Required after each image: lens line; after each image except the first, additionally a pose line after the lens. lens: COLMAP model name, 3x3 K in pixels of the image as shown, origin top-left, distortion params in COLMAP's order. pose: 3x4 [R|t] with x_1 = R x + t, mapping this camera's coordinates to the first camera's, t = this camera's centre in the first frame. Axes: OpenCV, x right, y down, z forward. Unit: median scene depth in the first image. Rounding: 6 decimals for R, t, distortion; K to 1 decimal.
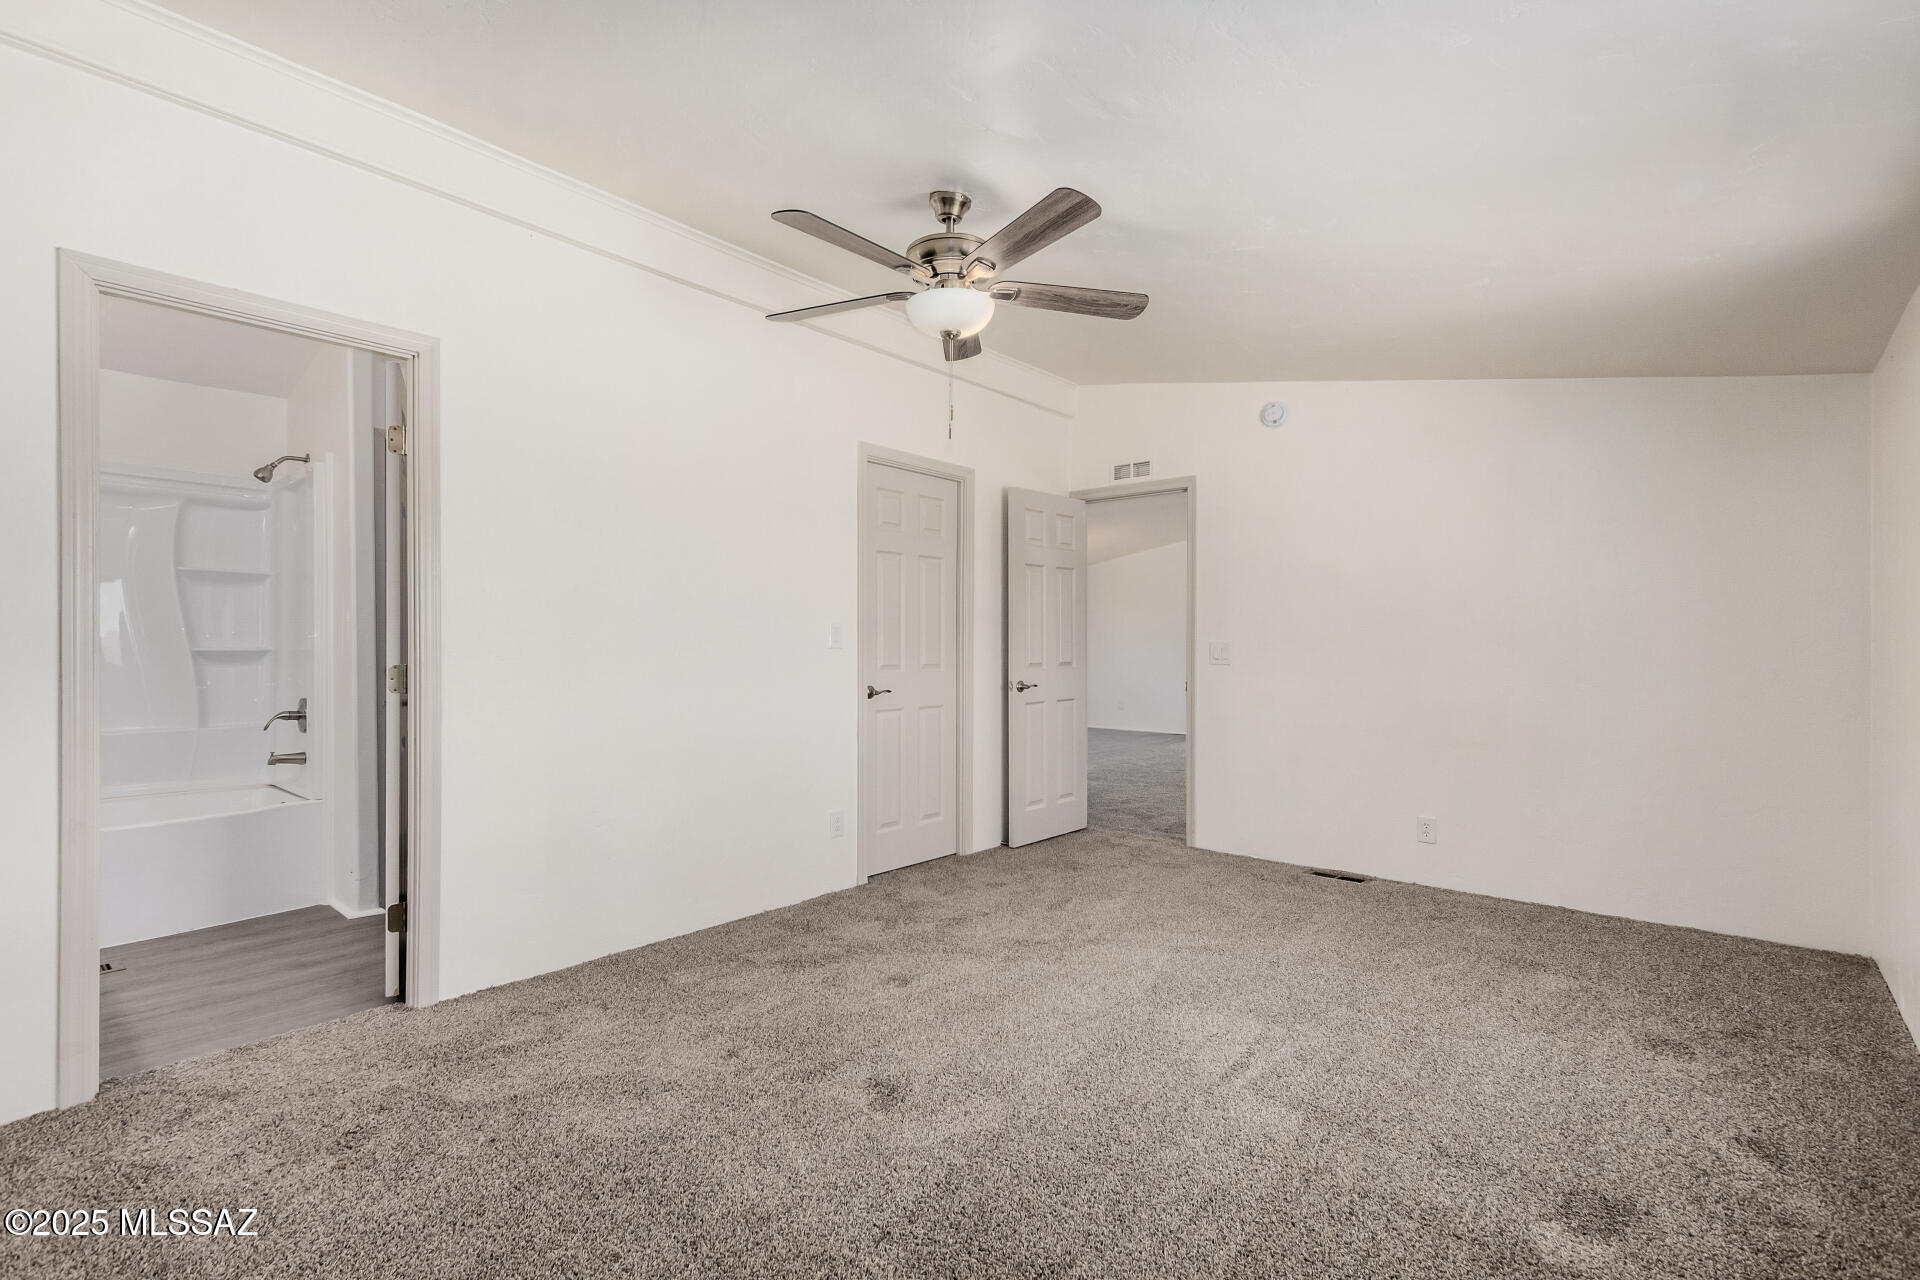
lens RADIAL K [[887.7, 0, 963.3], [0, 887.7, 644.5], [0, 0, 1]] dist [0.008130, -0.002101]
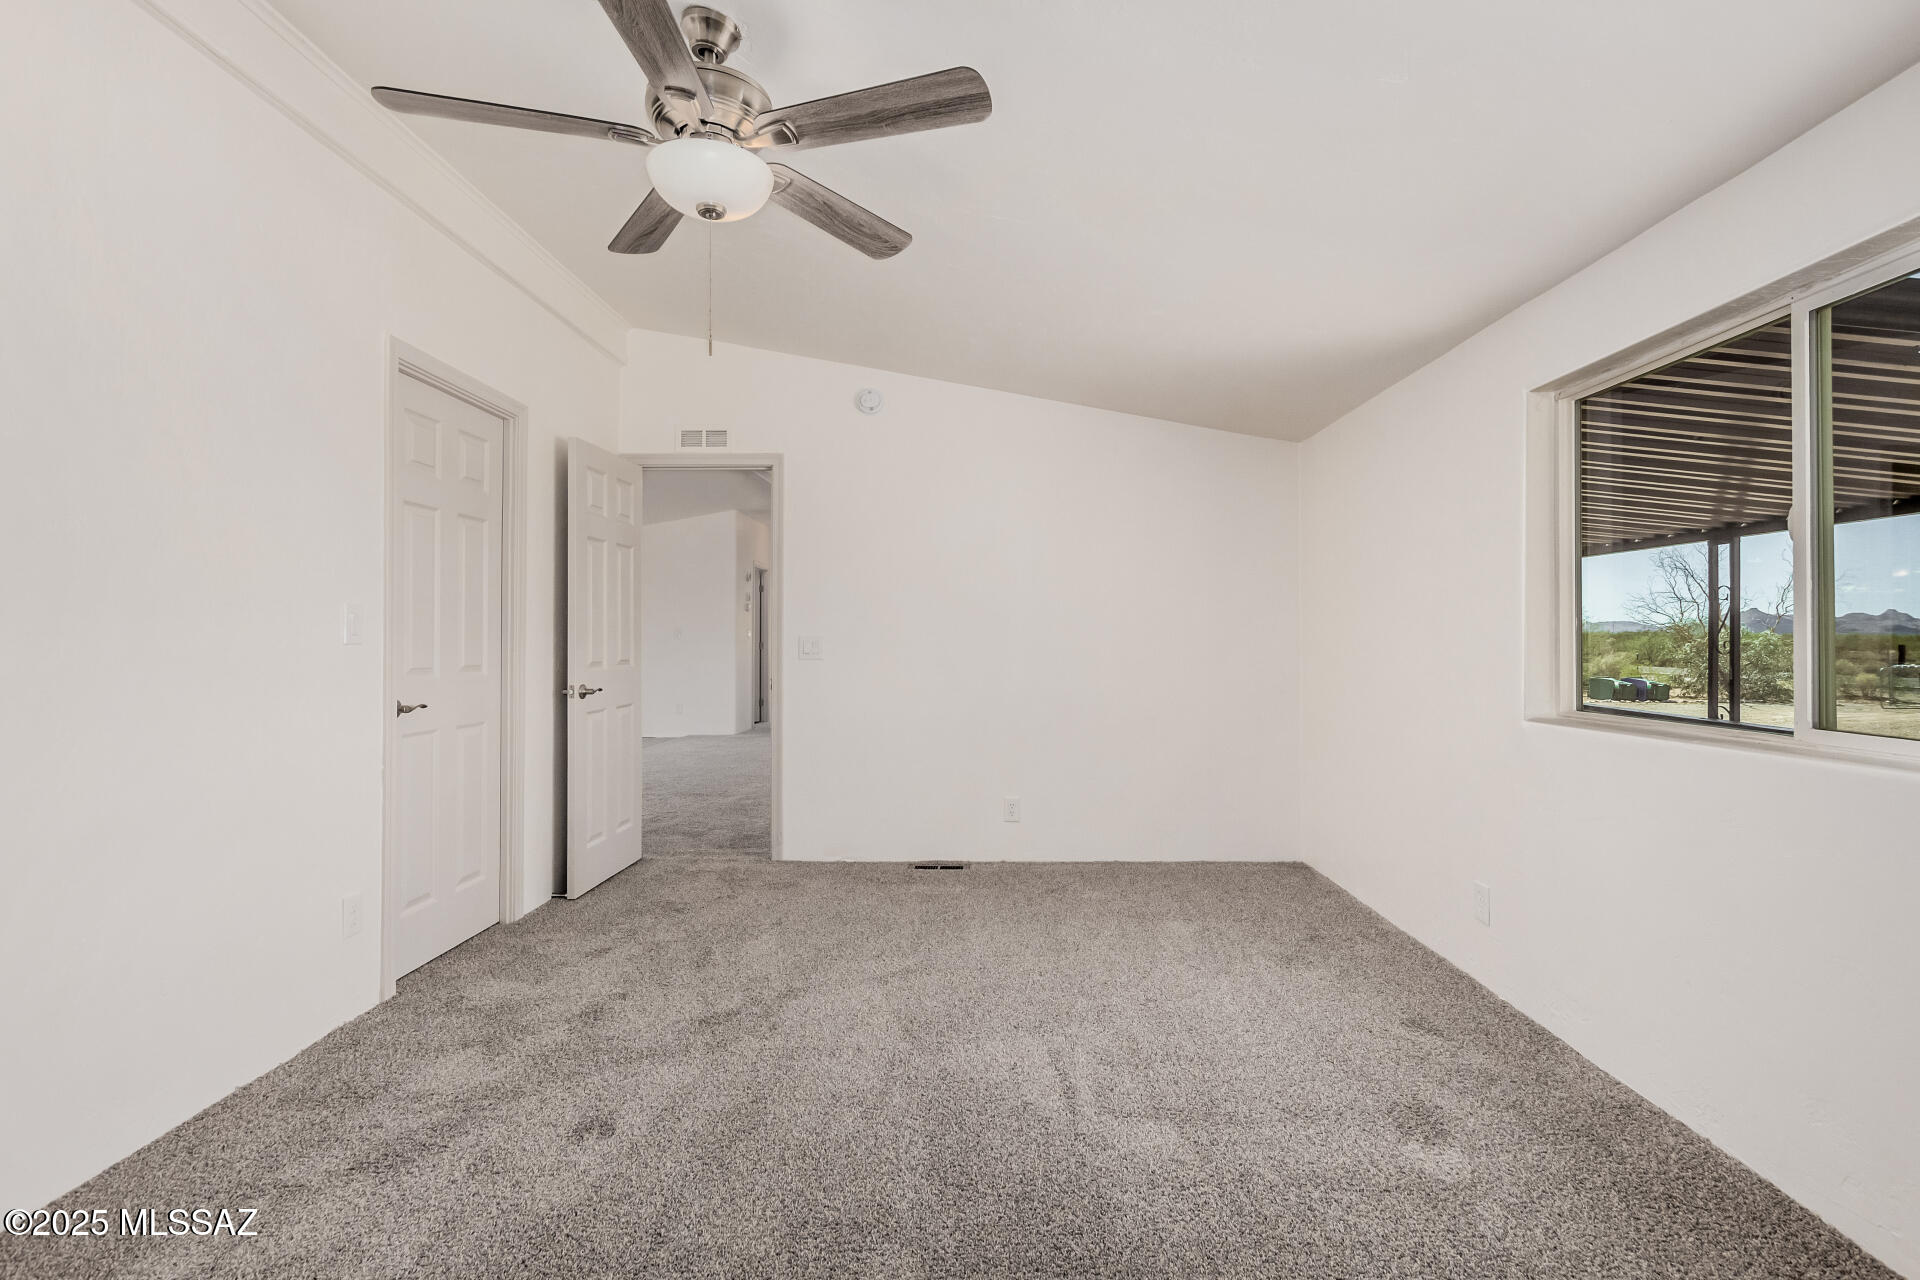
lens RADIAL K [[887.7, 0, 958.2], [0, 887.7, 636.5], [0, 0, 1]] dist [0.008130, -0.002101]
pose [[0.764005, -0.000257, 0.645210, -0.249262], [0.001114, 0.999999, -0.000921, -0.001177], [-0.645209, 0.001423, 0.764005, 0.240370]]
